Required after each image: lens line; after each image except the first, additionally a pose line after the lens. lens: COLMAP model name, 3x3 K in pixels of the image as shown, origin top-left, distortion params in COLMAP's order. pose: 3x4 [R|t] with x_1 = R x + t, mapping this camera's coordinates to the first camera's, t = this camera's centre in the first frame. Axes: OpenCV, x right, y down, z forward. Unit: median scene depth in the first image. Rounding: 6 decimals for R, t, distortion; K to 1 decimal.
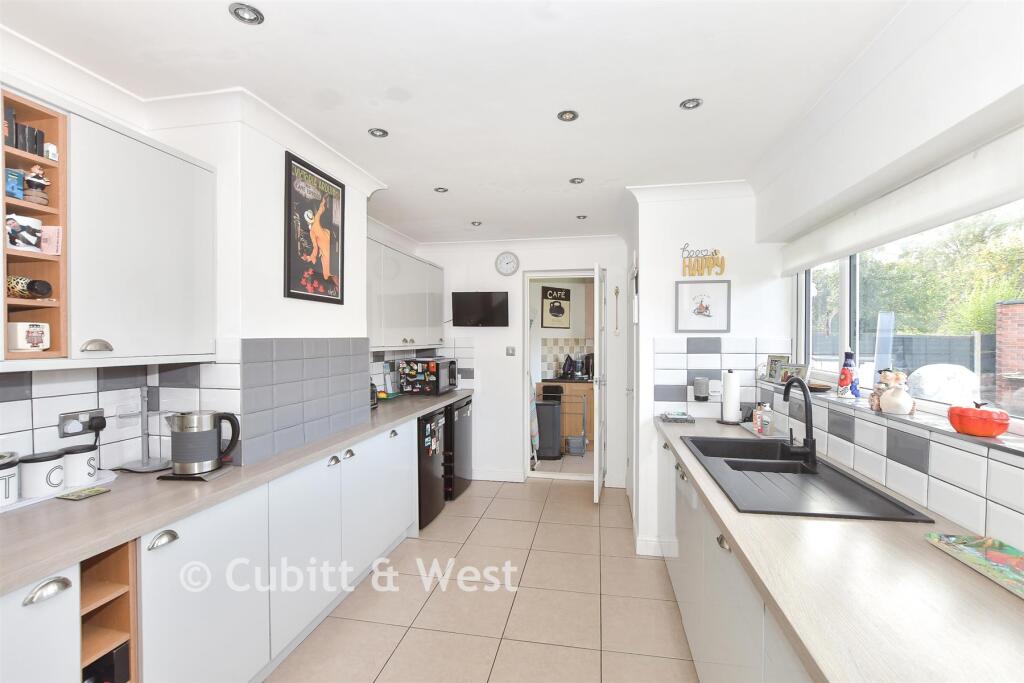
lens RADIAL K [[448.1, 0, 512.5], [0, 448.1, 340.5], [0, 0, 1]] dist [0.000405, 0.000027]
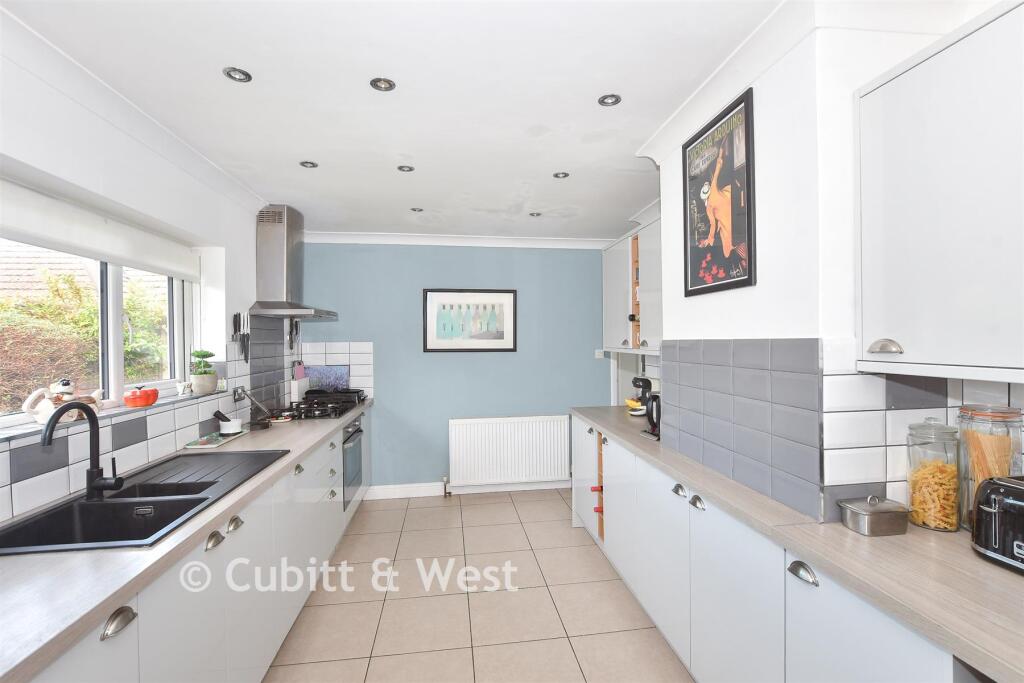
lens RADIAL K [[448.1, 0, 510.5], [0, 448.1, 341.5], [0, 0, 1]] dist [0.000405, 0.000027]
pose [[-0.946735, 0.017123, -0.321559, 0.150875], [0.013502, 0.999818, 0.013488, -0.017661], [0.321731, 0.008428, -0.946794, 1.651185]]
